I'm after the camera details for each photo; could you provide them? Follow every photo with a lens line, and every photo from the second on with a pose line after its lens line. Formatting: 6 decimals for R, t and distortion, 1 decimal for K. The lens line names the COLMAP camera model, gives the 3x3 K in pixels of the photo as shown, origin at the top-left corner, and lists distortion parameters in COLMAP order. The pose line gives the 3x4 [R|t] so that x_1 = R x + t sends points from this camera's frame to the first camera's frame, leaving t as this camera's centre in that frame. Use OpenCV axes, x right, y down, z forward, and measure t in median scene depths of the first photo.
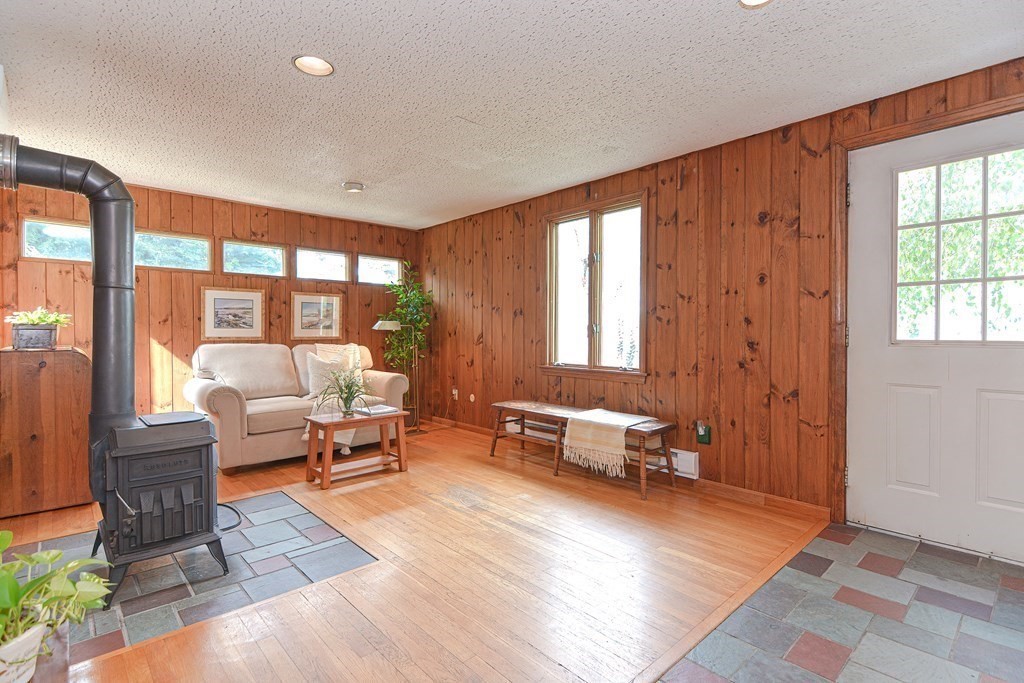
lens RADIAL K [[496.2, 0, 512.4], [0, 496.2, 342.5], [0, 0, 1]] dist [0.013383, -0.005987]
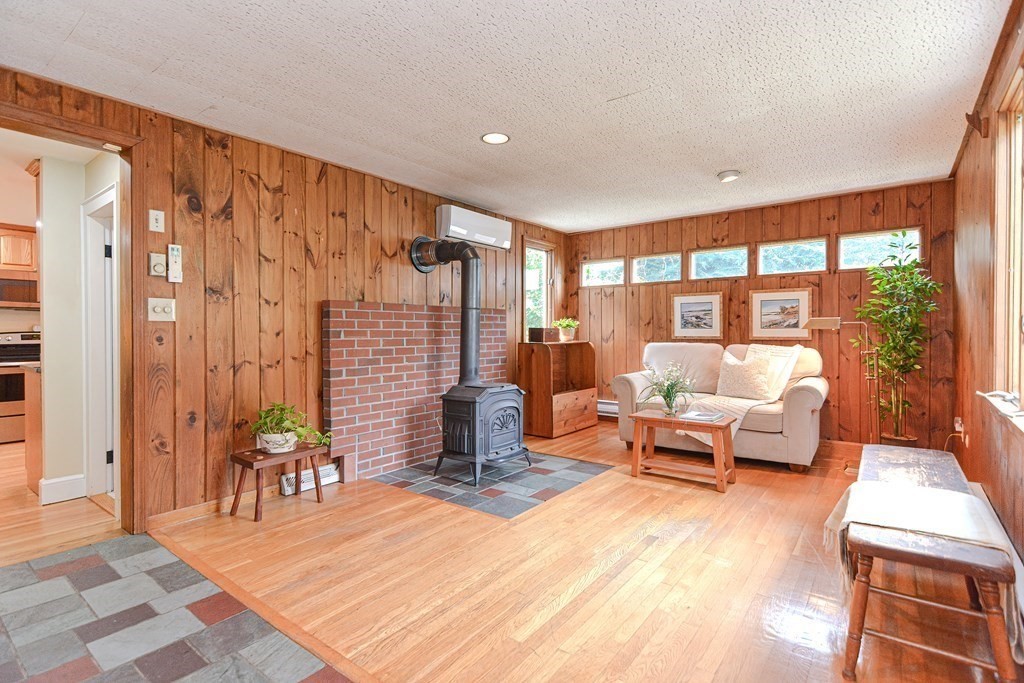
lens RADIAL K [[496.2, 0, 513.4], [0, 496.2, 334.5], [0, 0, 1]] dist [0.013383, -0.005987]
pose [[0.176918, 0.001642, -0.984224, 0.446607], [-0.017133, 0.999852, -0.001412, -0.006545], [0.984076, 0.017112, 0.176920, 0.378995]]
